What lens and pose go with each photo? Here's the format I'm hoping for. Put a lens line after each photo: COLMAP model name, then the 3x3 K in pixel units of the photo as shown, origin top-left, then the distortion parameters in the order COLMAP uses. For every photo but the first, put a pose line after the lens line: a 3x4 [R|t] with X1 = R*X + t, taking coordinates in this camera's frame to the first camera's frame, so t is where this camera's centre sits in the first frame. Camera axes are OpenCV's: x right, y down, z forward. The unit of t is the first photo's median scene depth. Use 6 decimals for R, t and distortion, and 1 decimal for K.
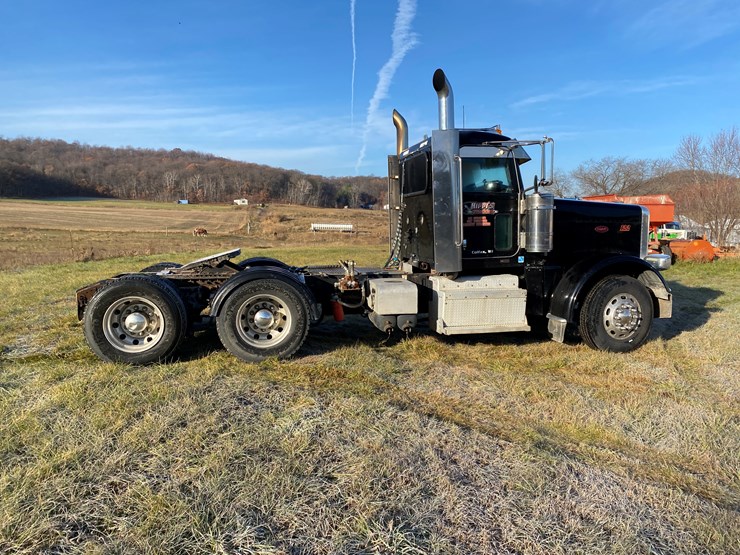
lens RADIAL K [[551.8, 0, 380.2], [0, 551.8, 277.0], [0, 0, 1]] dist [0.061708, -0.082611]
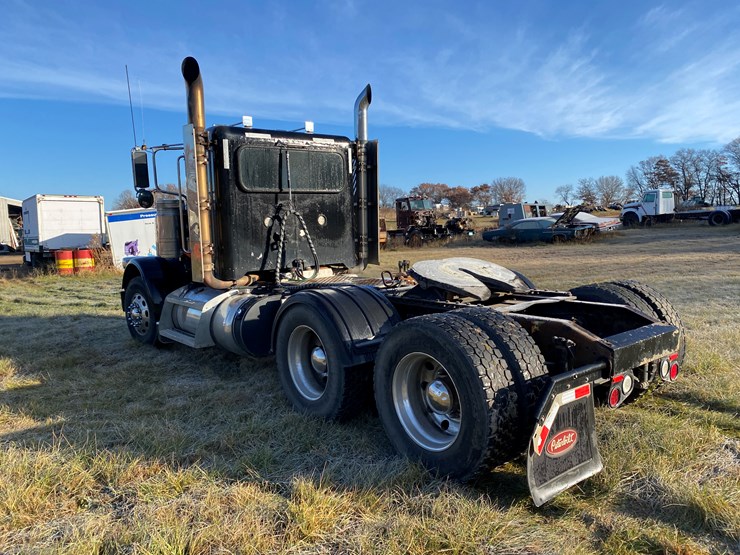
lens RADIAL K [[561.2, 0, 371.0], [0, 561.2, 280.5], [0, 0, 1]] dist [0.044850, -0.055213]
pose [[-0.455382, -0.080003, 0.886694, -0.845637], [0.121553, 0.981041, 0.150942, -0.142768], [-0.881959, 0.176517, -0.437024, 1.419982]]
